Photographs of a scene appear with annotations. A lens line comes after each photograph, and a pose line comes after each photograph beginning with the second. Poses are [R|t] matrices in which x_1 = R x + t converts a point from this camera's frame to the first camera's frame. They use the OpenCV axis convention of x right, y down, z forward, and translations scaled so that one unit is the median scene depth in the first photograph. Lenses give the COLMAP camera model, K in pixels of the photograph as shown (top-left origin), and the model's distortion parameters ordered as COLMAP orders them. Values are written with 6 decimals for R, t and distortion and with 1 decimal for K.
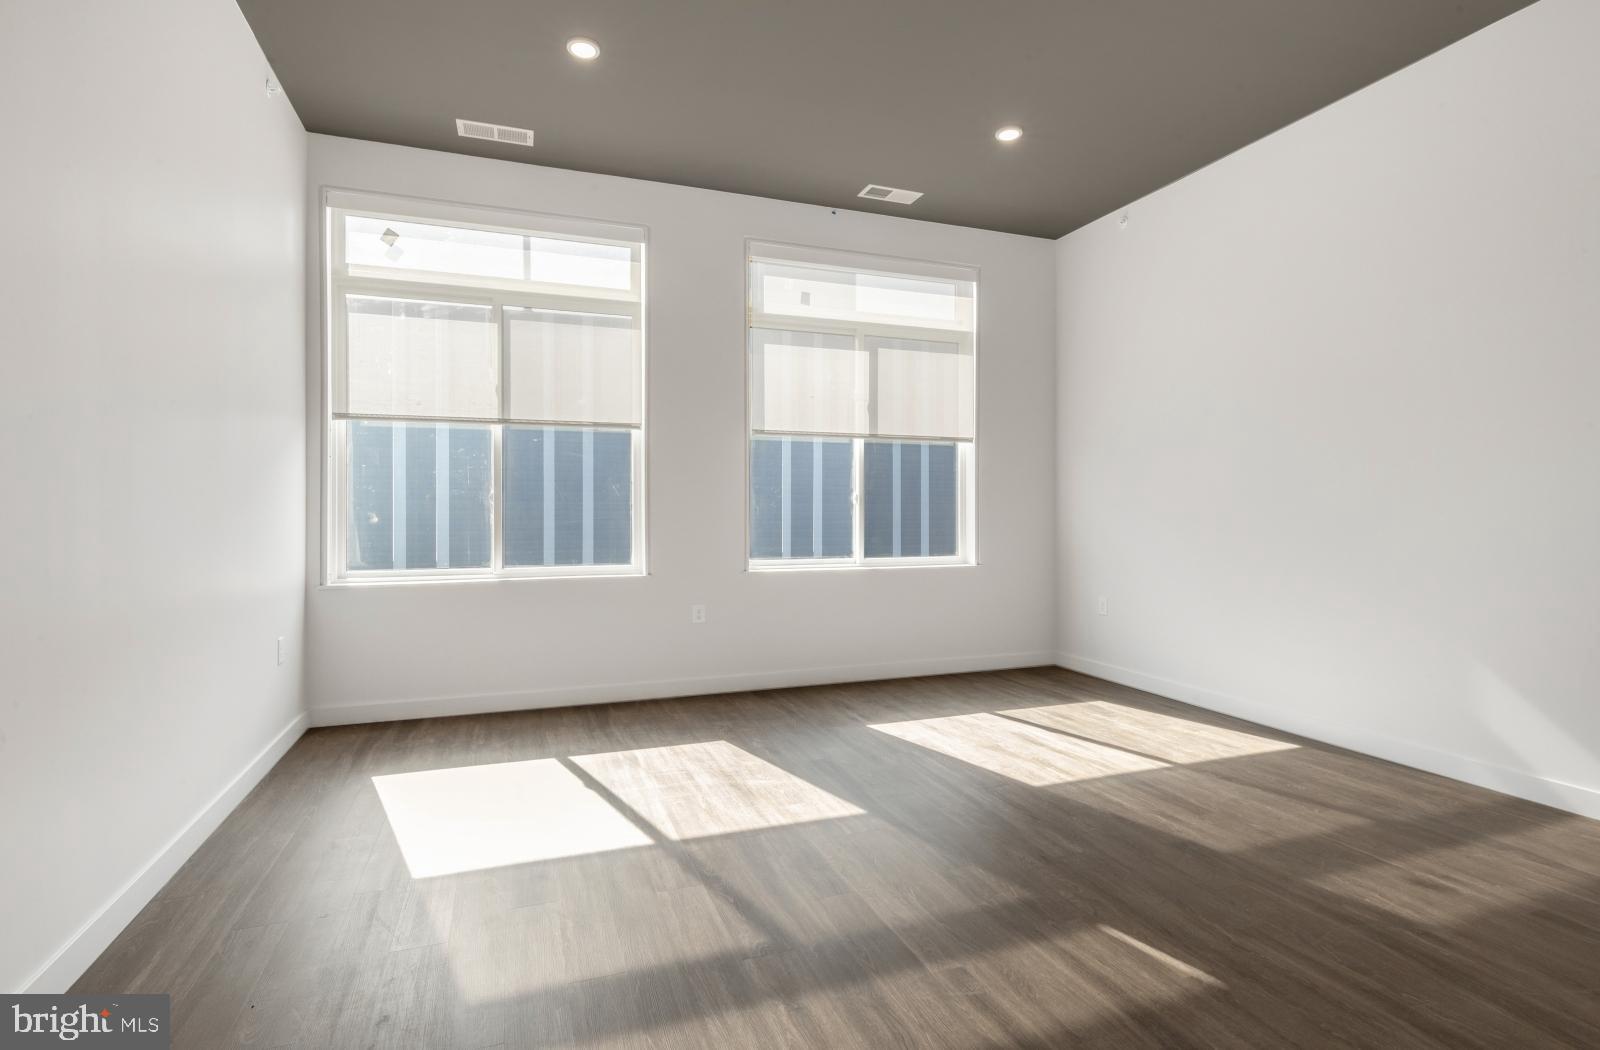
lens RADIAL K [[766.7, 0, 801.2], [0, 766.7, 515.8], [0, 0, 1]] dist [-0.026887, 0.003132]
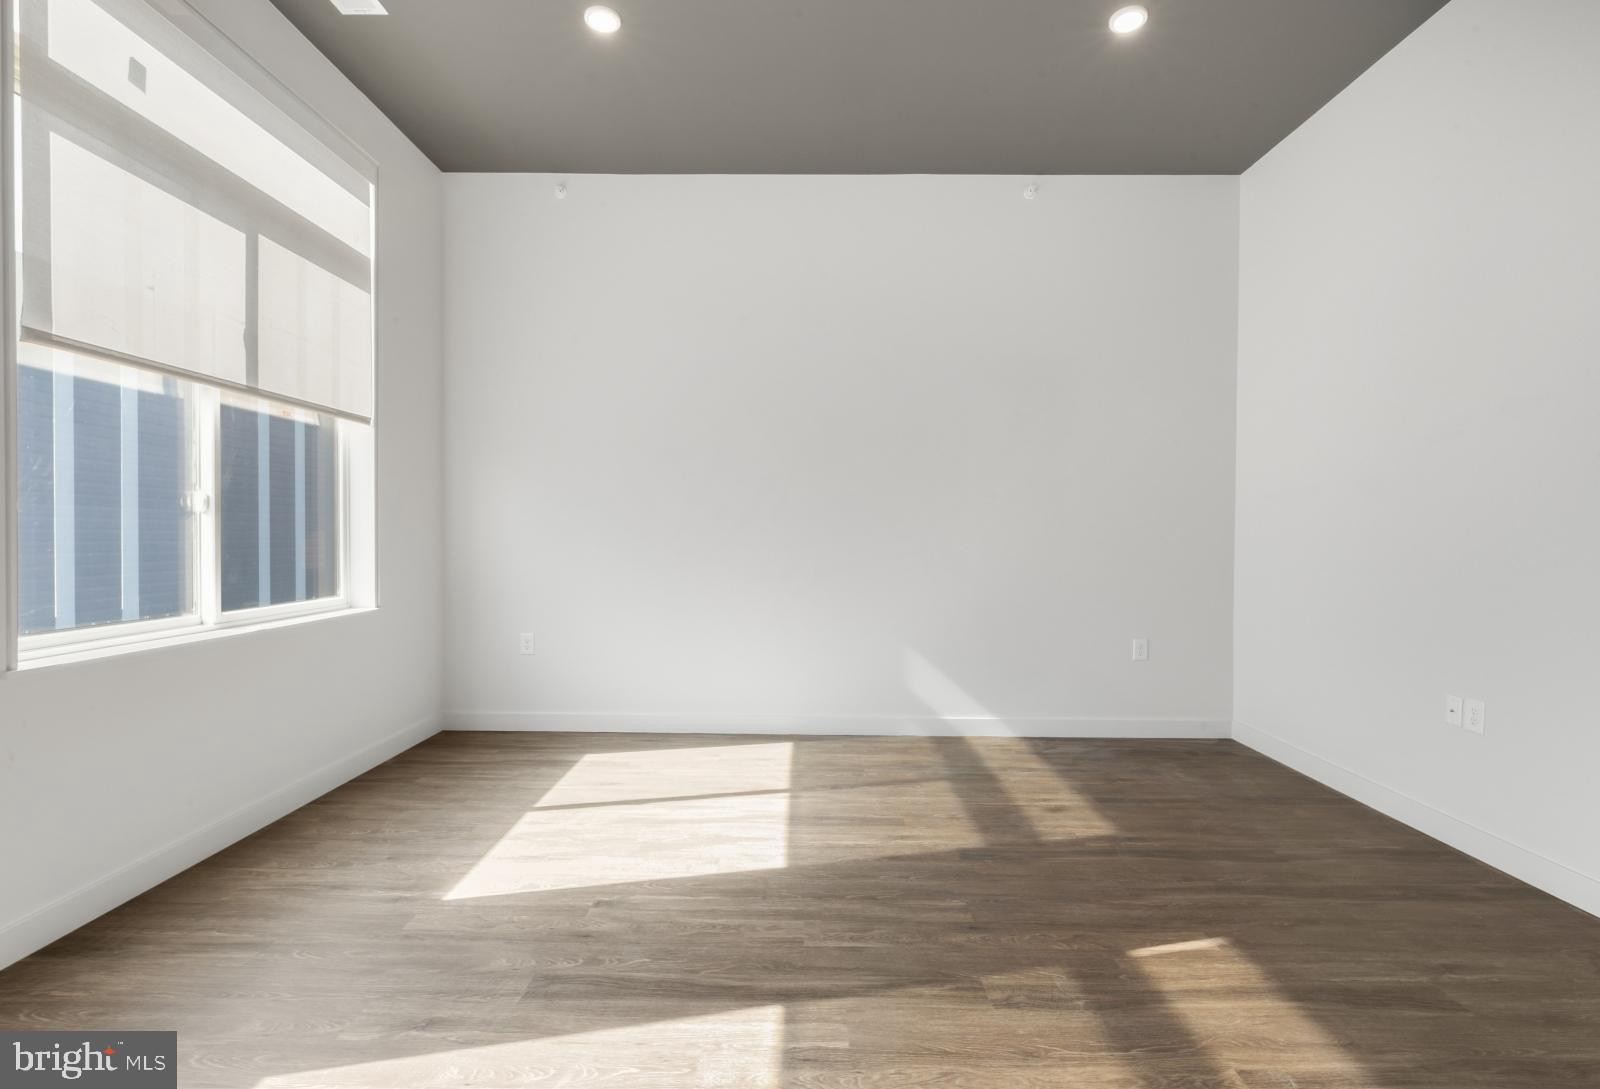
lens RADIAL K [[770.2, 0, 787.9], [0, 770.2, 547.8], [0, 0, 1]] dist [-0.004151, -0.000056]
pose [[0.359428, -0.017851, 0.933002, -0.352501], [0.000059, 0.999817, 0.019107, -0.002195], [-0.933173, -0.006812, 0.359363, 0.542569]]
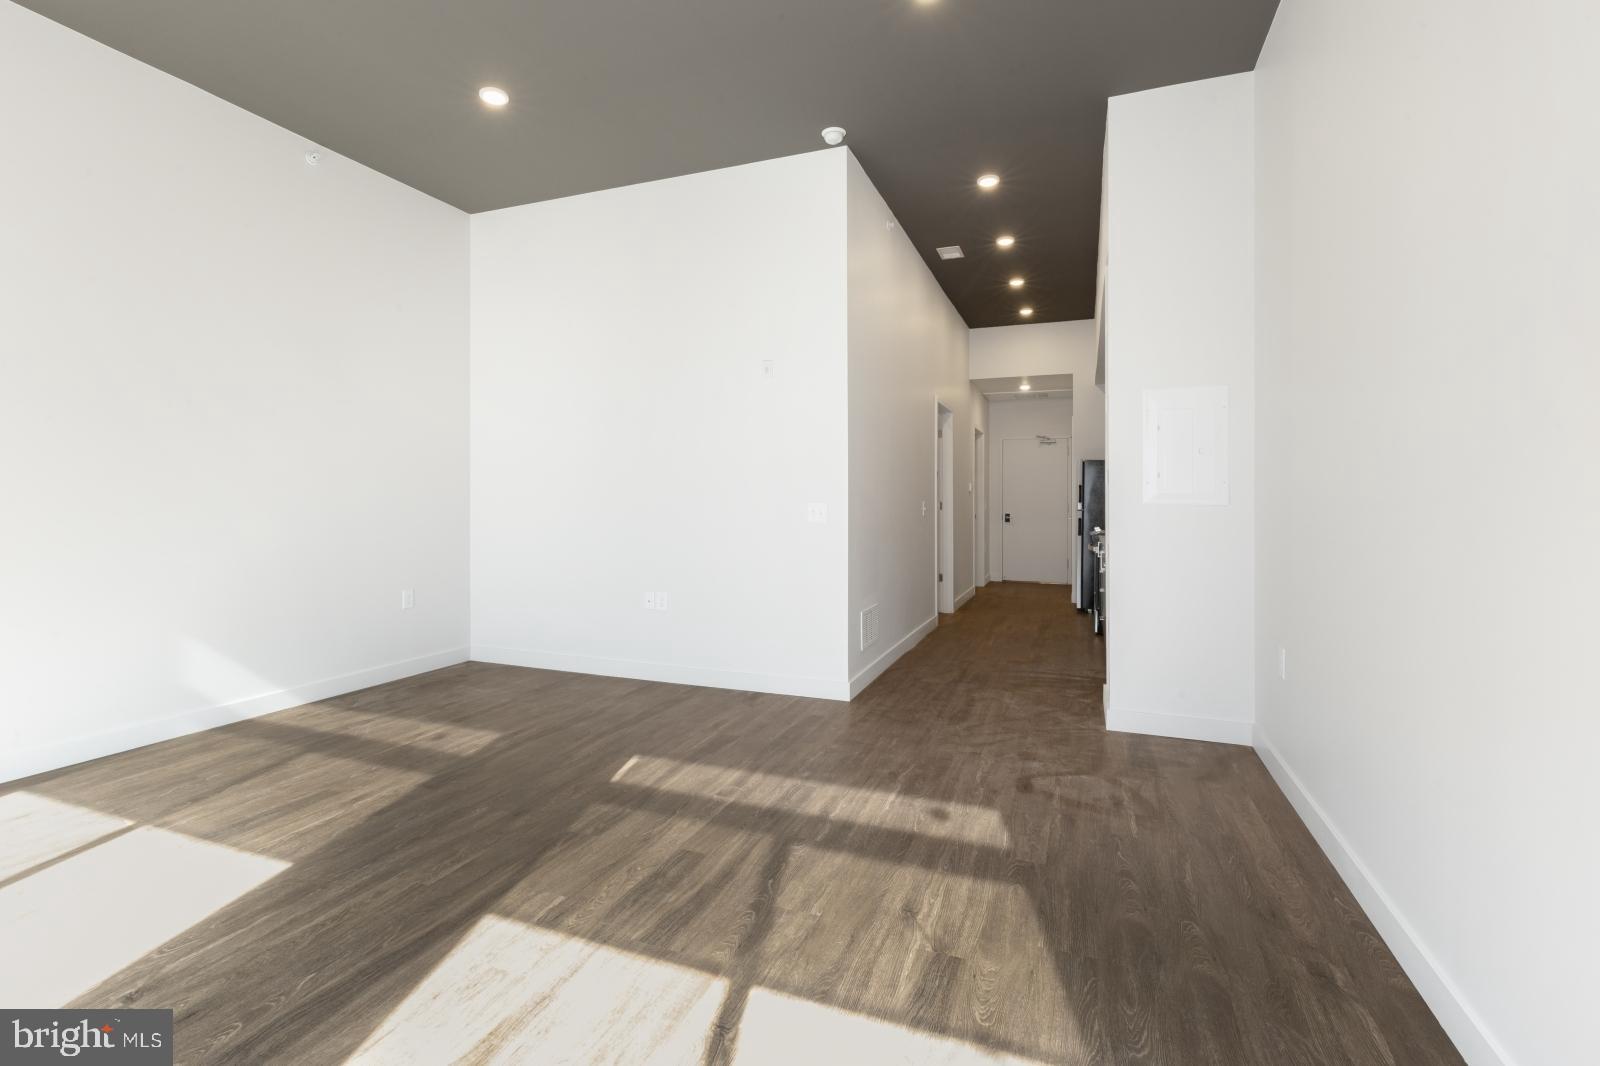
lens RADIAL K [[736.3, 0, 806.0], [0, 736.3, 487.3], [0, 0, 1]] dist [-0.002718, 0.001446]
pose [[-0.751973, 0.005926, 0.659167, -0.424727], [-0.000787, 0.999951, -0.009888, -0.006010], [-0.659193, -0.007954, -0.751931, 0.935476]]
